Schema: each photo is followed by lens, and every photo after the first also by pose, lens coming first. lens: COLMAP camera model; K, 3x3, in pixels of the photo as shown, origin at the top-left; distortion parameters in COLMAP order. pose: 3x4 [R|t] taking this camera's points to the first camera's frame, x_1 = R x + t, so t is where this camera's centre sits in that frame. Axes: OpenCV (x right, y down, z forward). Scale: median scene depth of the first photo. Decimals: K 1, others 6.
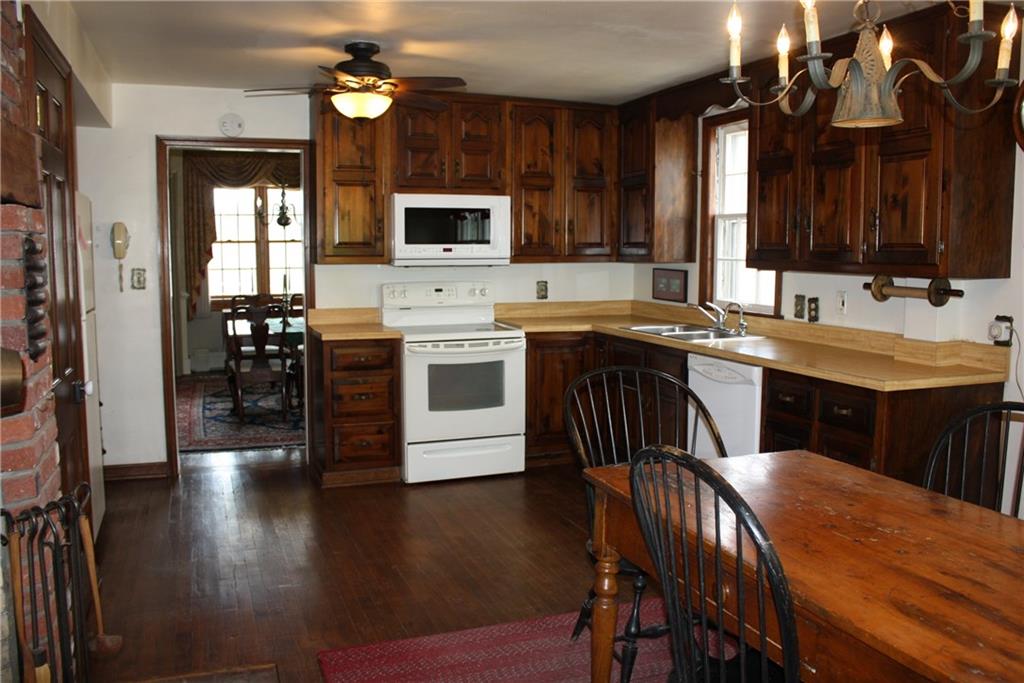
lens RADIAL K [[882.0, 0, 512.9], [0, 882.0, 338.1], [0, 0, 1]] dist [-0.002739, -0.002138]
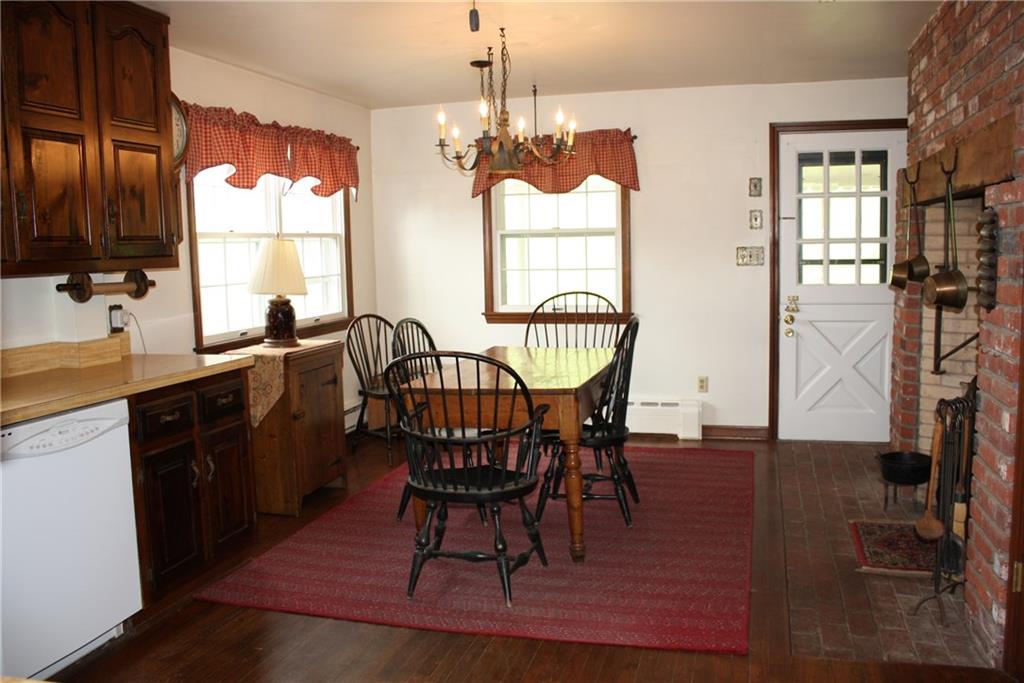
lens RADIAL K [[882.0, 0, 513.8], [0, 882.0, 342.0], [0, 0, 1]] dist [-0.002739, -0.002138]
pose [[-0.808478, -0.036645, 0.587384, -0.470956], [0.090438, 0.978469, 0.185523, -0.134561], [-0.581536, 0.203113, -0.787757, 1.535372]]
